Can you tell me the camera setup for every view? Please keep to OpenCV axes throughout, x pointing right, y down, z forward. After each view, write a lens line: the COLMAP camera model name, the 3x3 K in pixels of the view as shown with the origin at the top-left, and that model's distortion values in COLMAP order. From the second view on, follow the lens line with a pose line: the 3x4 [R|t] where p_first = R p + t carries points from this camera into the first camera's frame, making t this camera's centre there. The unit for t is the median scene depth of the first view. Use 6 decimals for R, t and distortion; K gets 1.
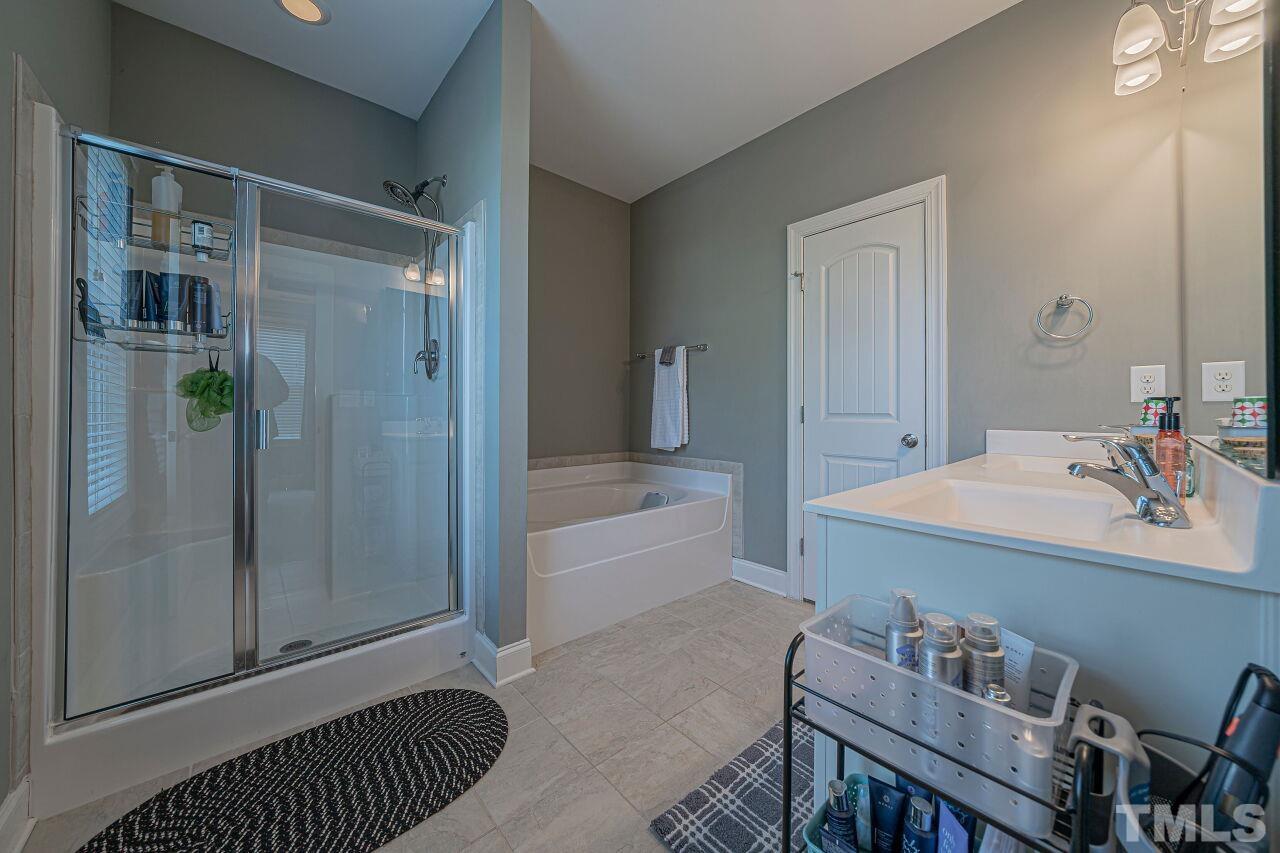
lens RADIAL K [[442.3, 0, 638.7], [0, 442.3, 413.6], [0, 0, 1]] dist [-0.011811, 0.001502]
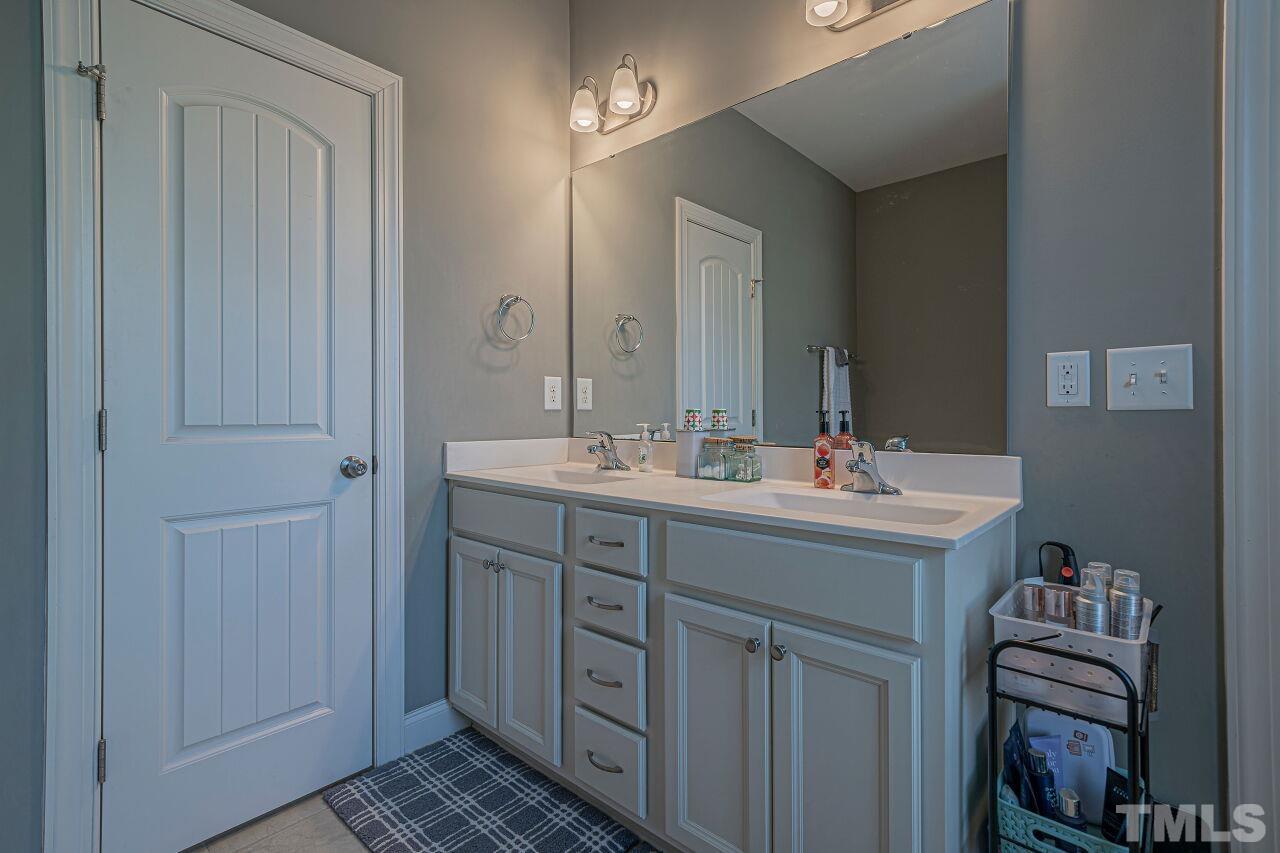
lens RADIAL K [[579.4, 0, 639.8], [0, 579.4, 417.7], [0, 0, 1]] dist [0.002283, 0.001167]
pose [[-0.088472, -0.007951, 0.996047, -0.278641], [0.006393, 0.999943, 0.008550, -0.014958], [-0.996058, 0.007124, -0.088416, 0.787091]]
